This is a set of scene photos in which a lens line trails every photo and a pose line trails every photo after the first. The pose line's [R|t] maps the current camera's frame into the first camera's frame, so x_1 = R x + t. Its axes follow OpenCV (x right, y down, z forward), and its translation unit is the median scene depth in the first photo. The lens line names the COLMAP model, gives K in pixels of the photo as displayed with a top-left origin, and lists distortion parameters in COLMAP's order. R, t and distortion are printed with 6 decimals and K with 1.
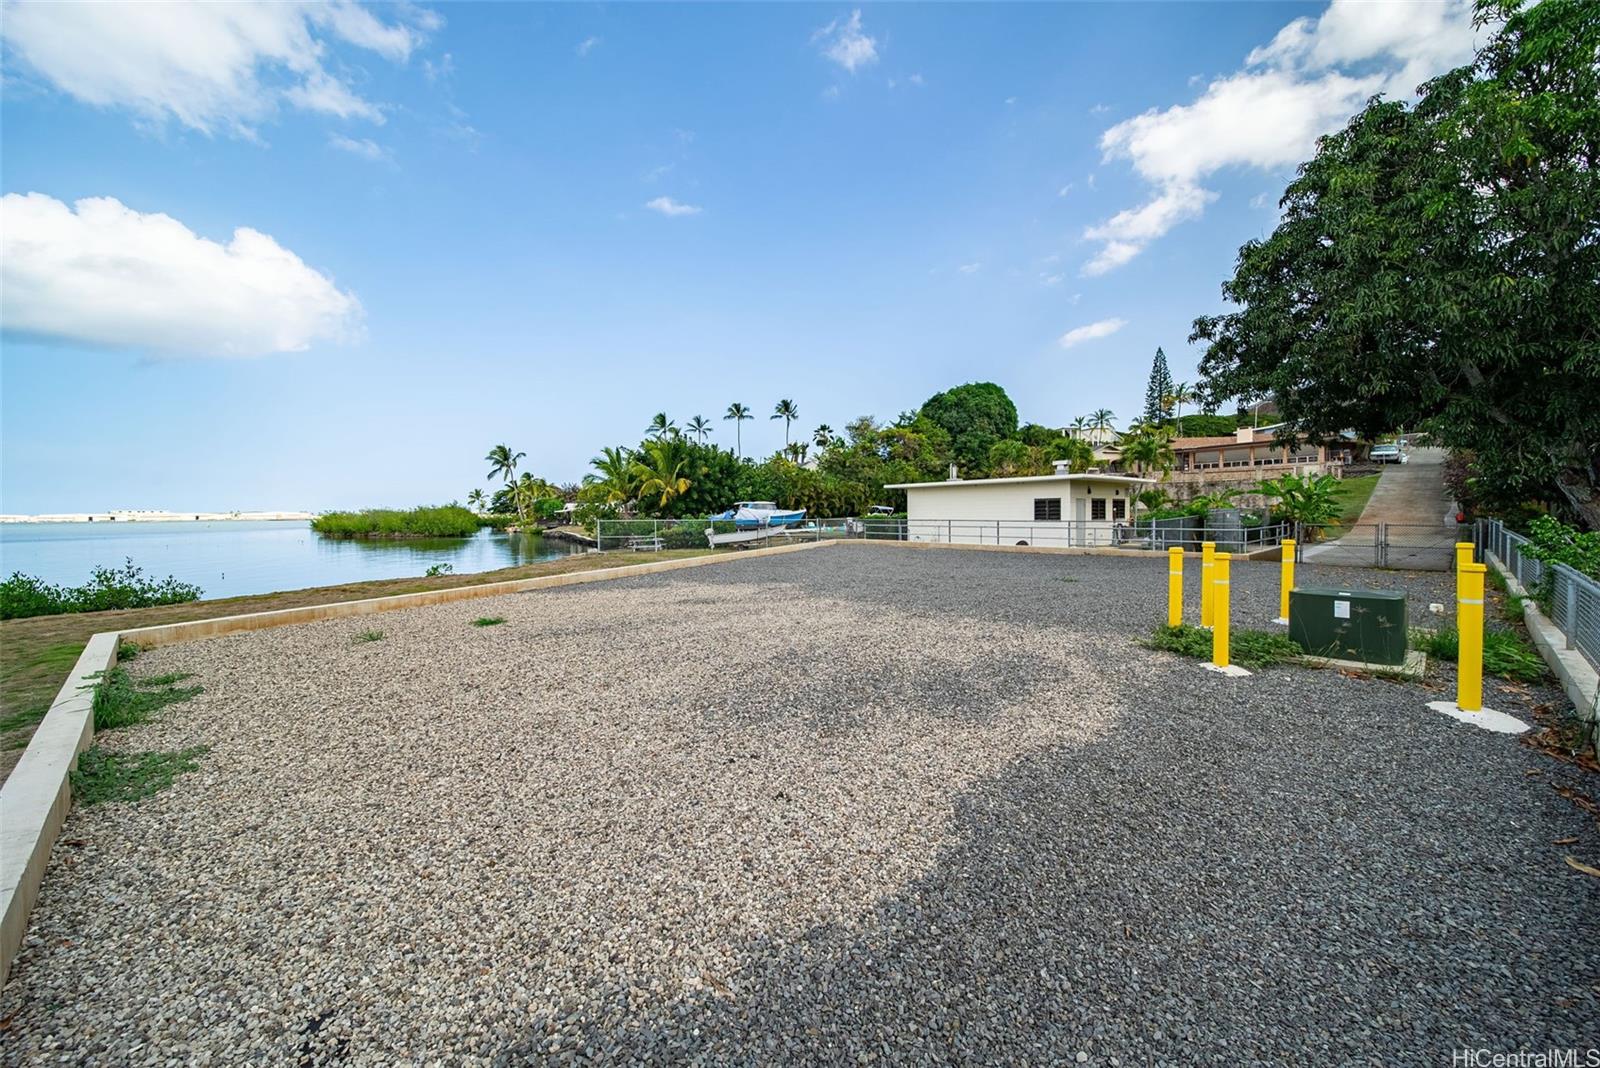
lens RADIAL K [[565.6, 0, 796.5], [0, 565.6, 526.3], [0, 0, 1]] dist [0.000181, -0.001421]
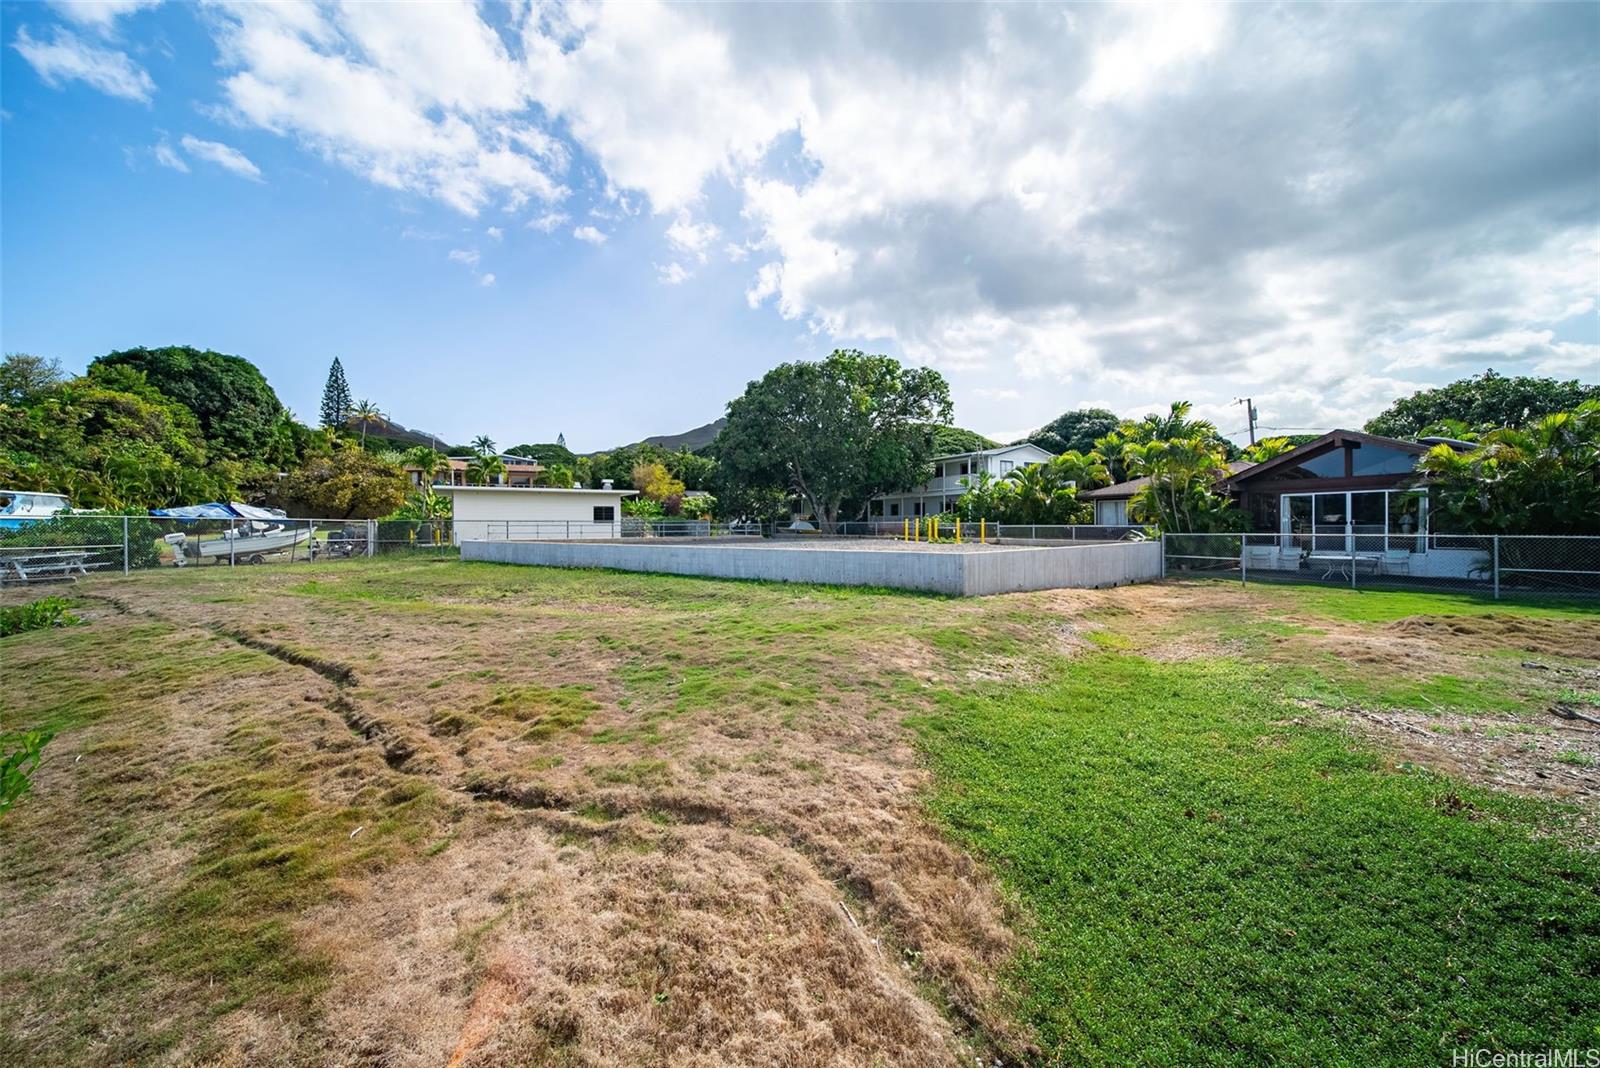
lens RADIAL K [[565.6, 0, 796.5], [0, 565.6, 526.3], [0, 0, 1]] dist [0.000181, -0.001421]
pose [[0.171672, 0.007492, 0.985126, -0.387674], [0.026755, 0.999567, -0.012264, 0.013234], [-0.984791, 0.028462, 0.171397, 0.147321]]
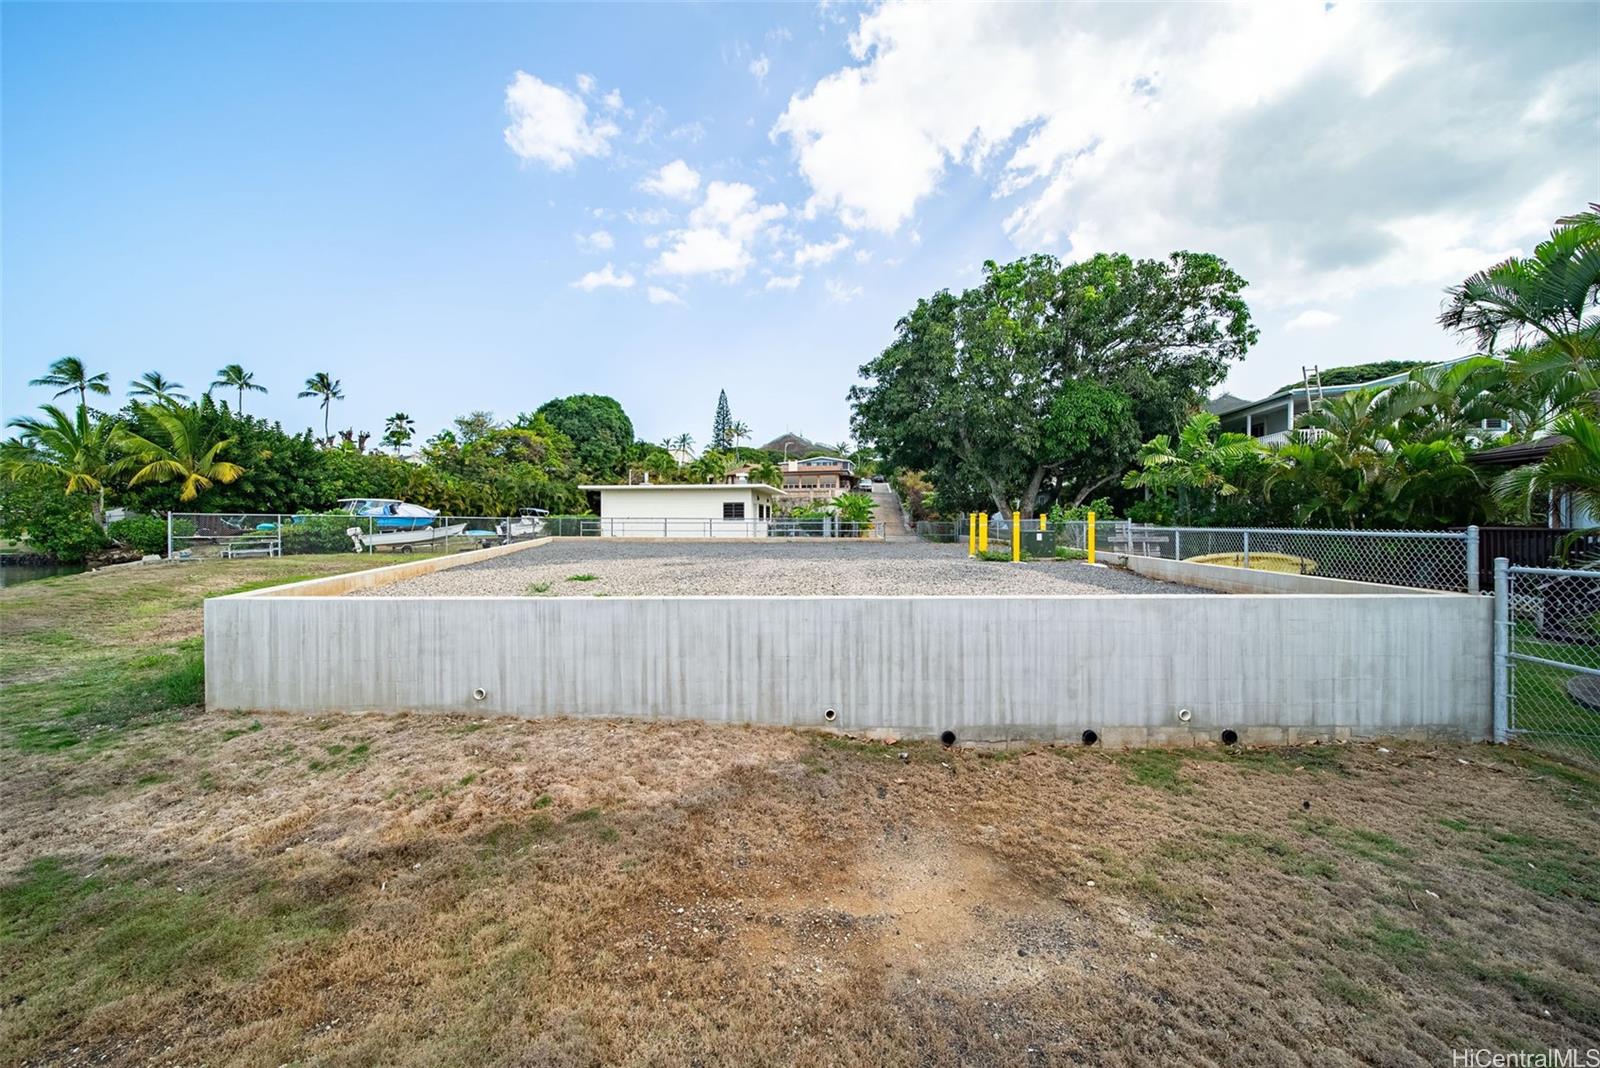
lens RADIAL K [[565.6, 0, 796.5], [0, 565.6, 526.3], [0, 0, 1]] dist [0.000181, -0.001421]
pose [[0.737912, 0.007859, 0.674851, -0.141643], [0.007986, 0.999760, -0.020376, 0.014491], [-0.674850, 0.020425, 0.737672, -0.008074]]
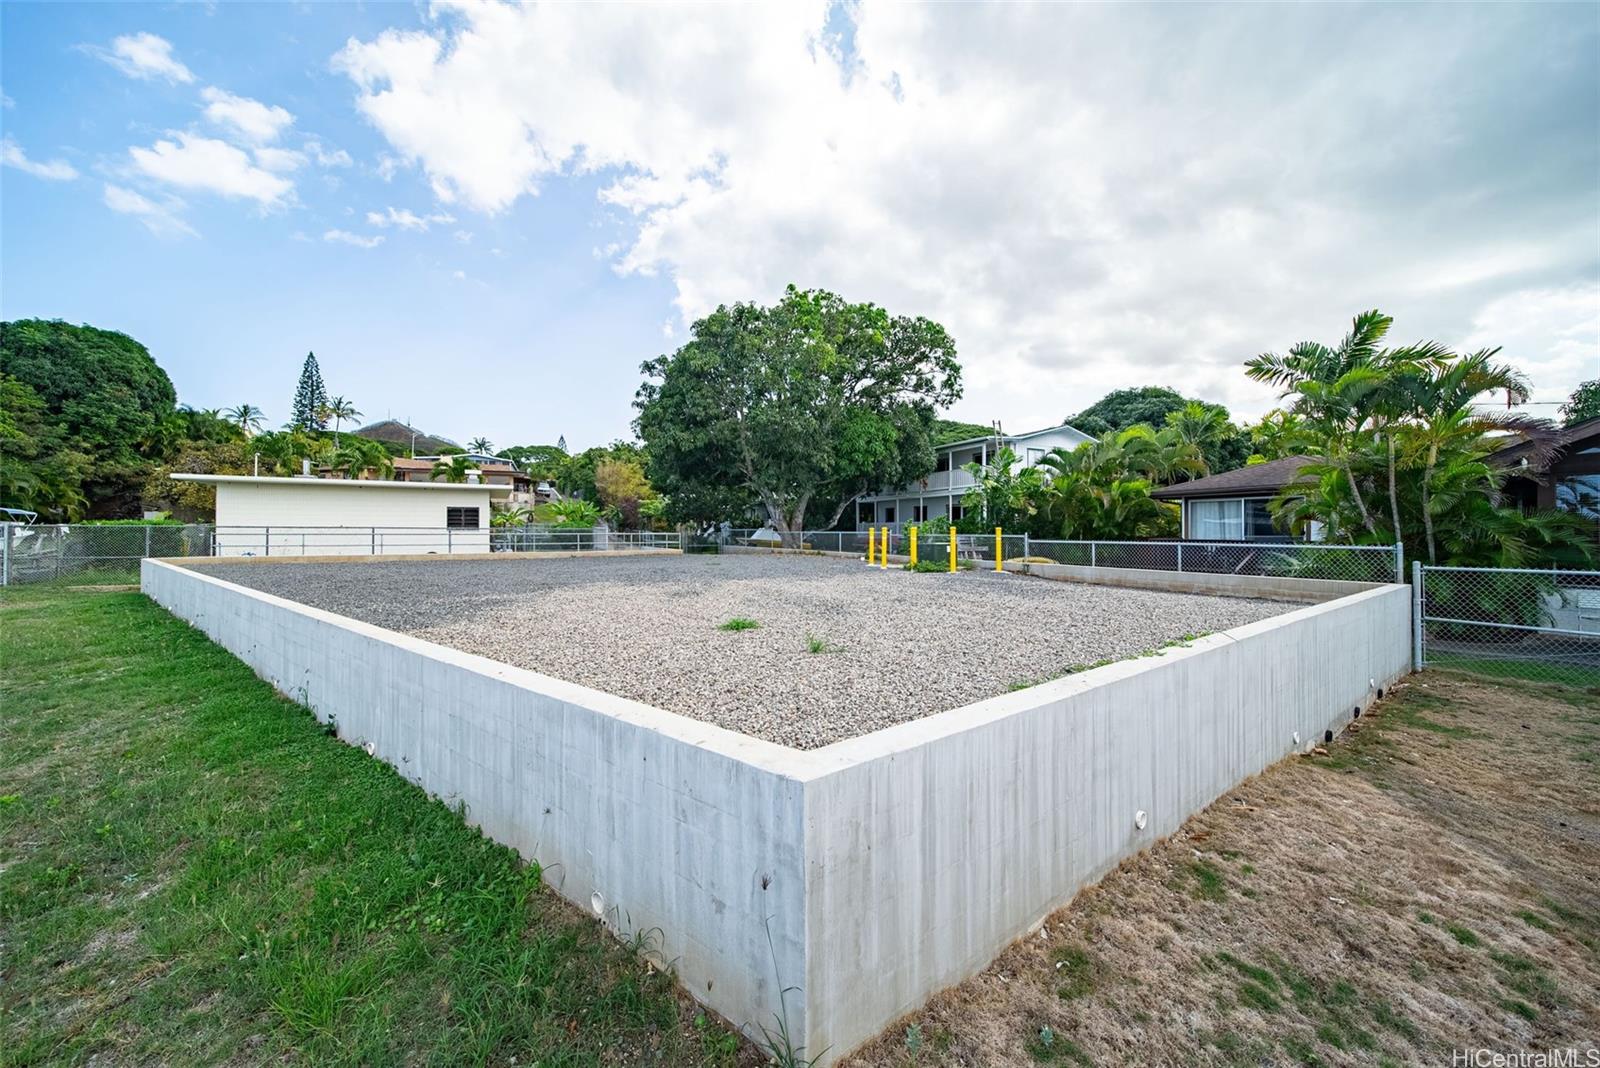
lens RADIAL K [[565.6, 0, 796.5], [0, 565.6, 526.3], [0, 0, 1]] dist [0.000181, -0.001421]
pose [[0.208462, 0.020544, 0.977815, -0.182413], [0.020292, 0.999473, -0.025325, 0.009551], [-0.977820, 0.025122, 0.207935, 0.113662]]
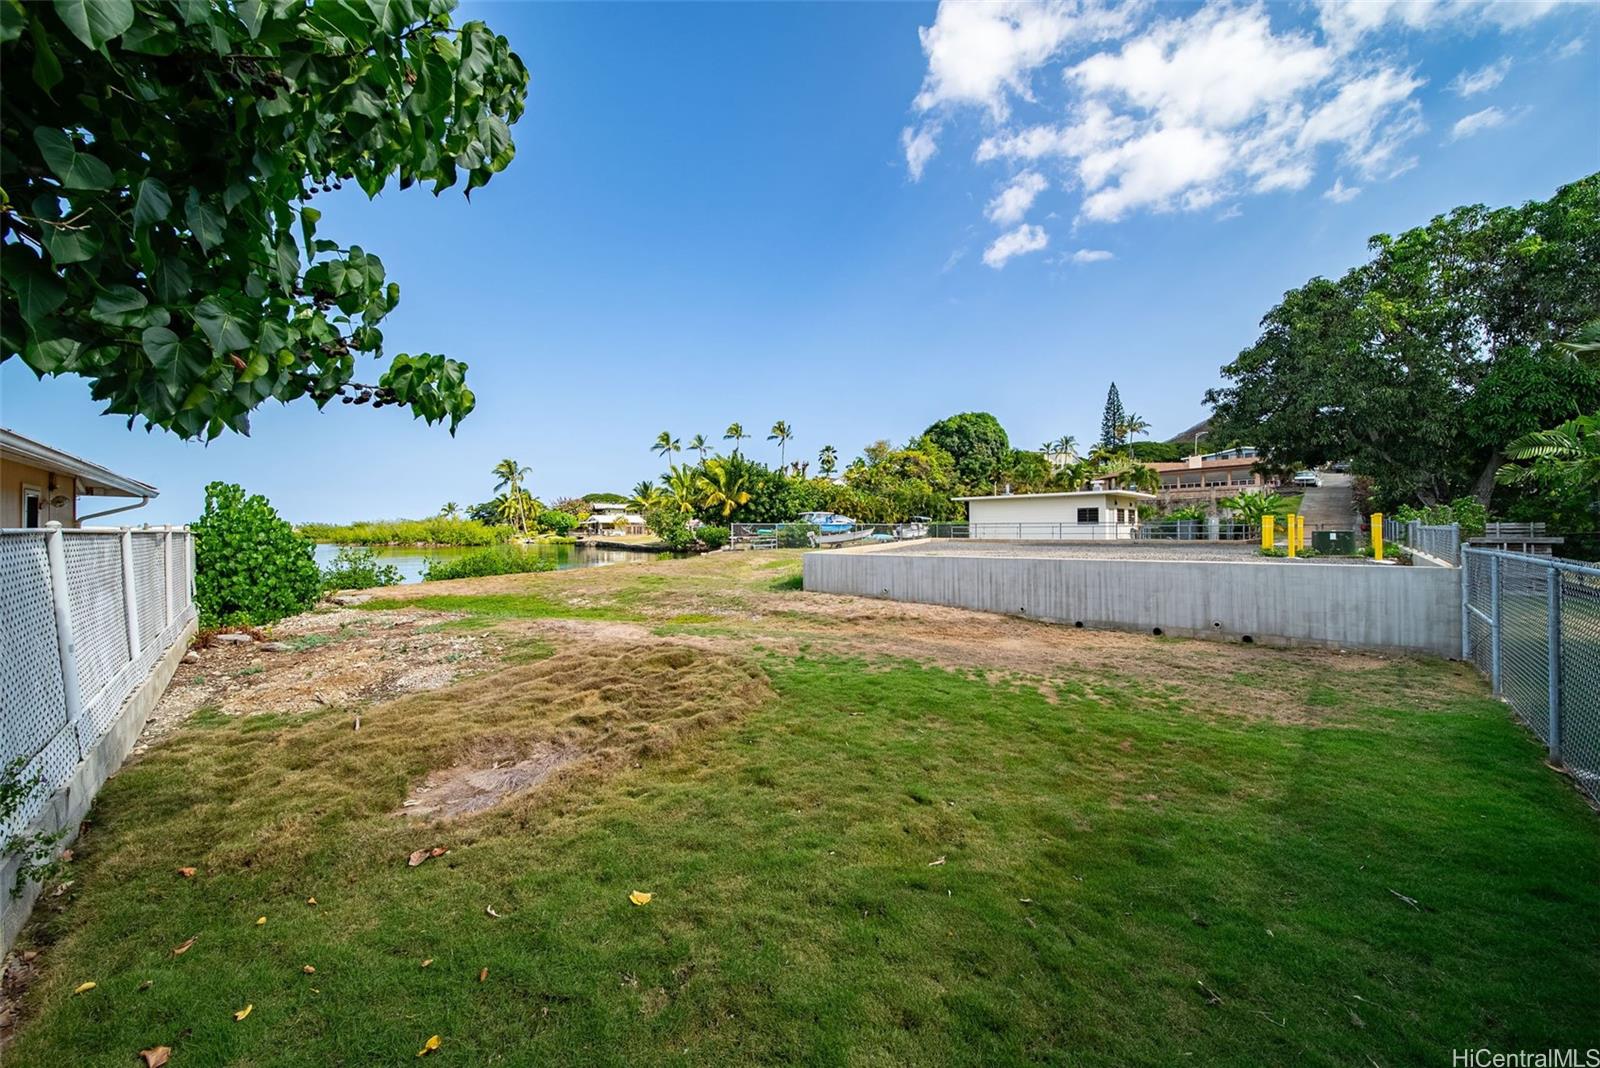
lens RADIAL K [[565.6, 0, 796.5], [0, 565.6, 526.3], [0, 0, 1]] dist [0.000181, -0.001421]
pose [[0.996621, 0.005821, 0.081932, -0.175142], [-0.003243, 0.999497, -0.031559, 0.019392], [-0.082074, 0.031187, 0.996138, -0.142958]]
